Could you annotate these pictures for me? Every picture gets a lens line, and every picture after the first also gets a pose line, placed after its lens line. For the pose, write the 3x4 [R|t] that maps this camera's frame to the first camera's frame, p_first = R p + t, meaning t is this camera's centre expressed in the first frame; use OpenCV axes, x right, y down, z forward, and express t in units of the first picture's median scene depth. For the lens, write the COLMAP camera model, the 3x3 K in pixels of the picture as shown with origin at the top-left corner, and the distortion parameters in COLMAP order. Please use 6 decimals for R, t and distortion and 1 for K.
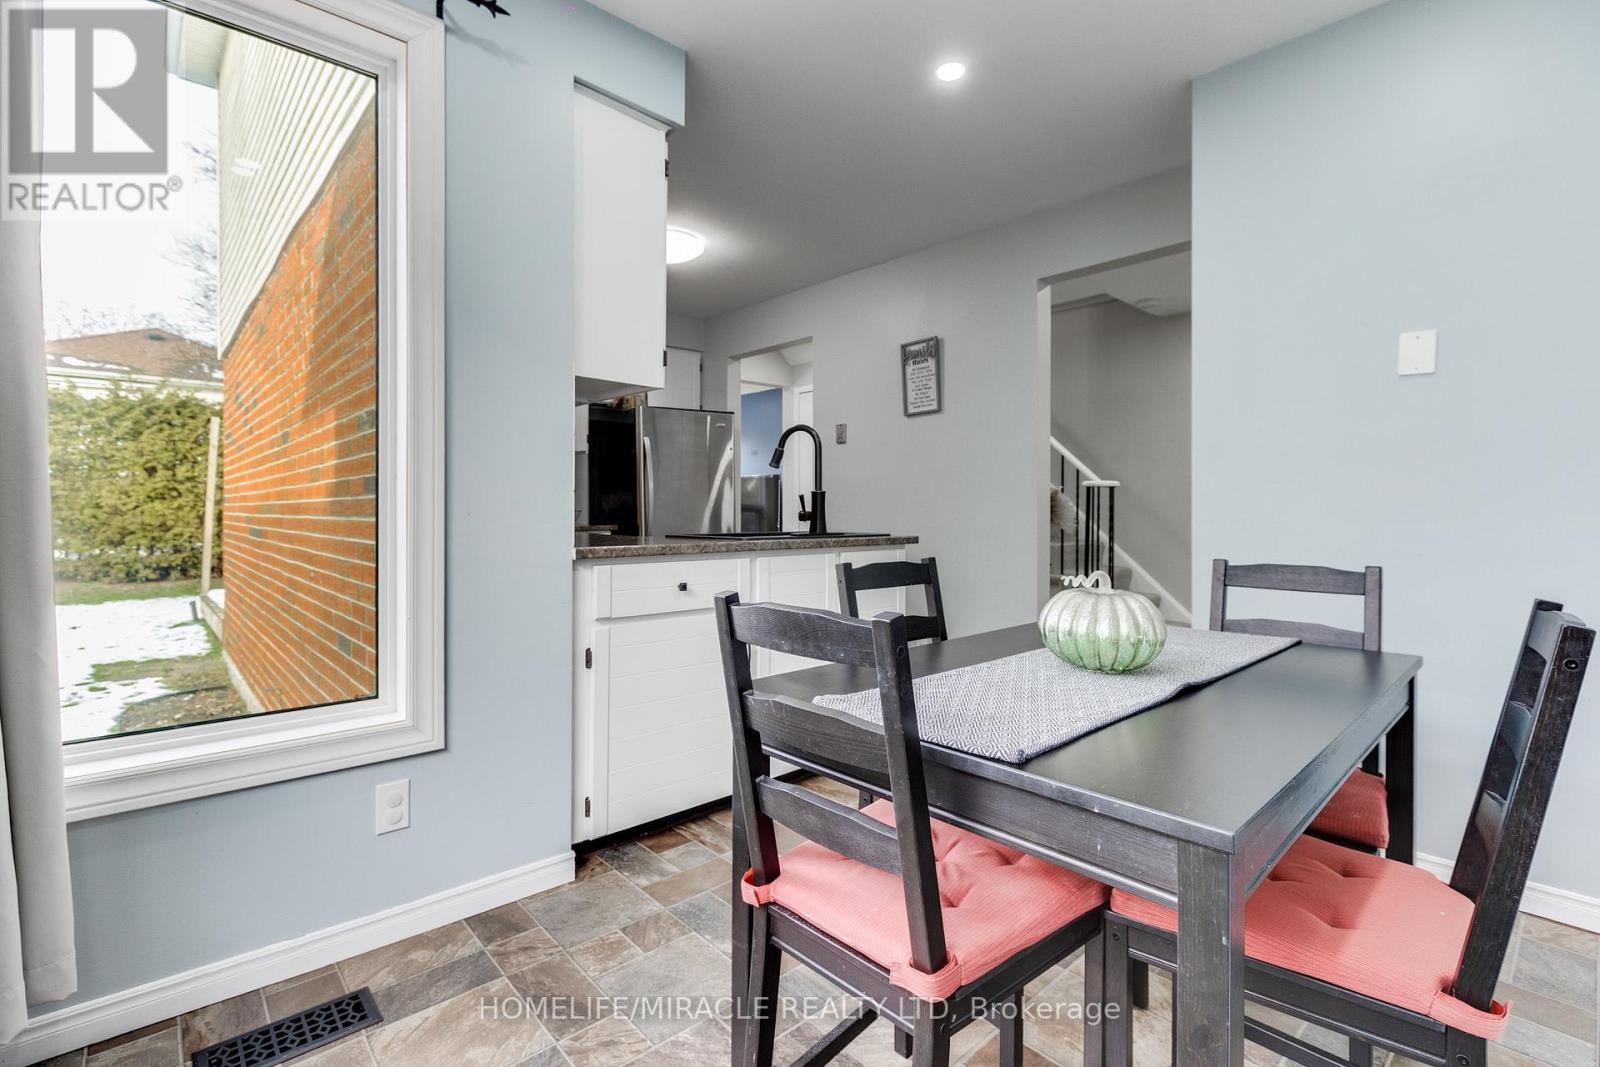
lens RADIAL K [[736.2, 0, 795.5], [0, 736.2, 523.5], [0, 0, 1]] dist [-0.000224, 0.000365]
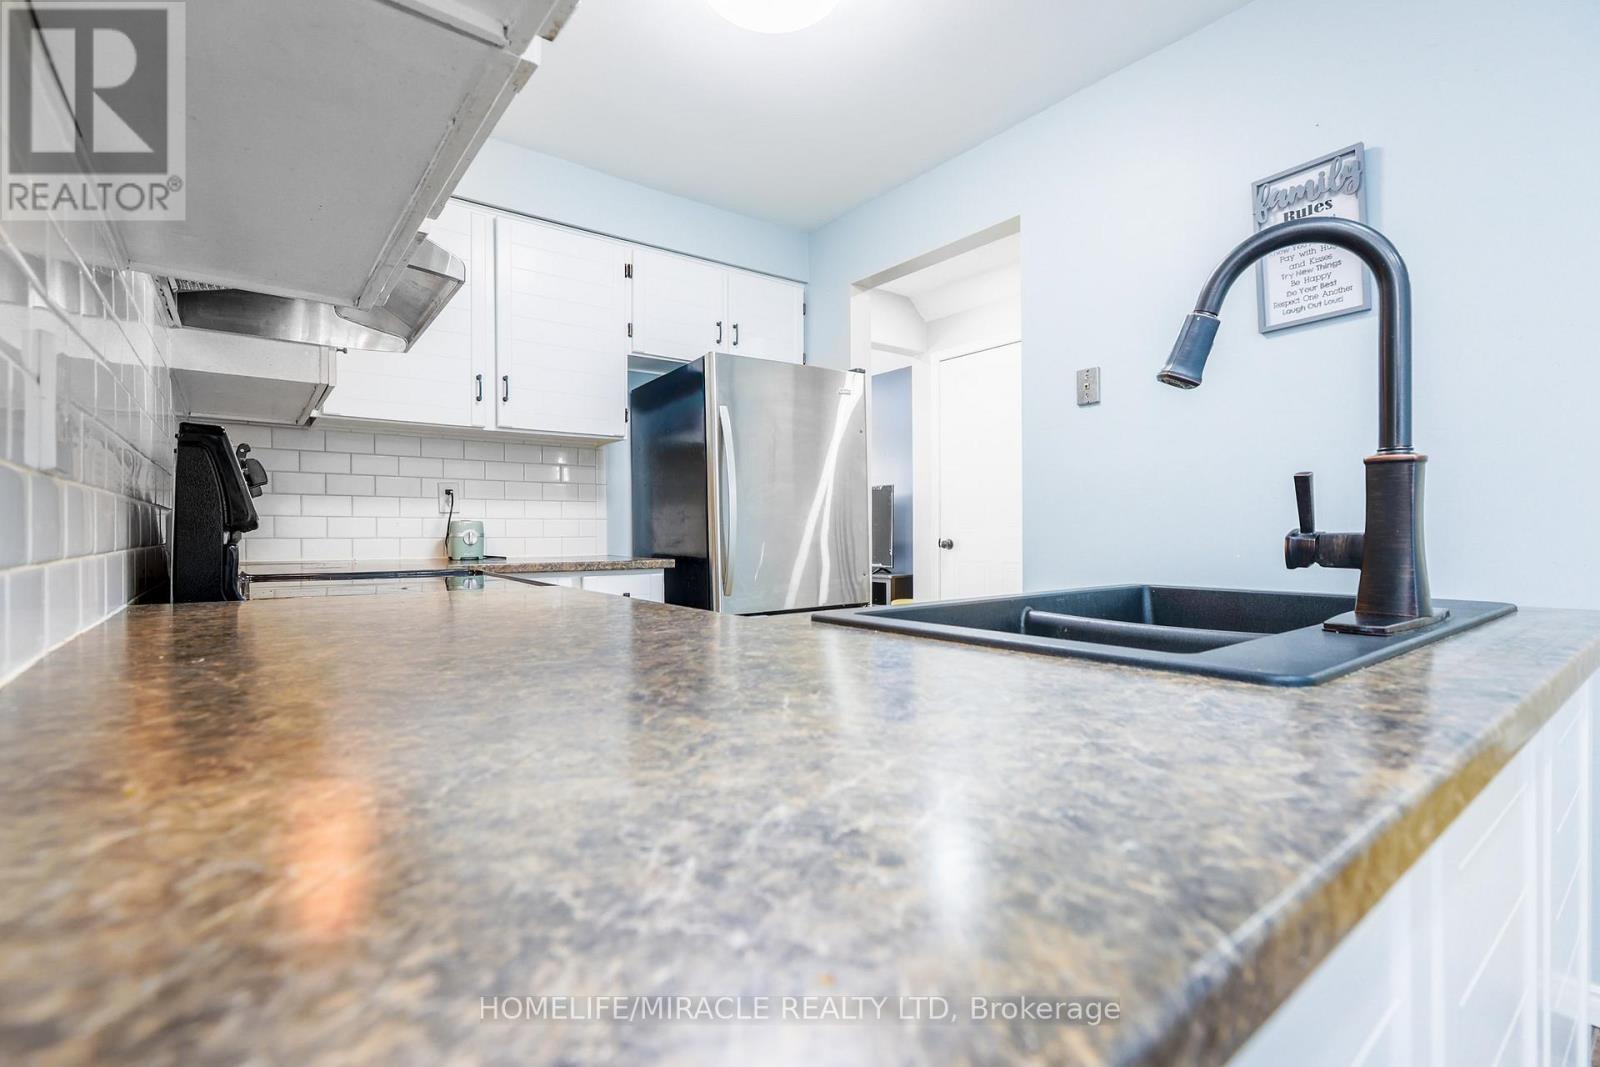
lens RADIAL K [[721.3, 0, 800.0], [0, 721.3, 533.5], [0, 0, 1]] dist [-0.002696, -0.000604]
pose [[0.996752, -0.004525, -0.080401, -0.114073], [0.003411, 0.999896, -0.013994, -0.010076], [0.080456, 0.013674, 0.996664, 0.520005]]
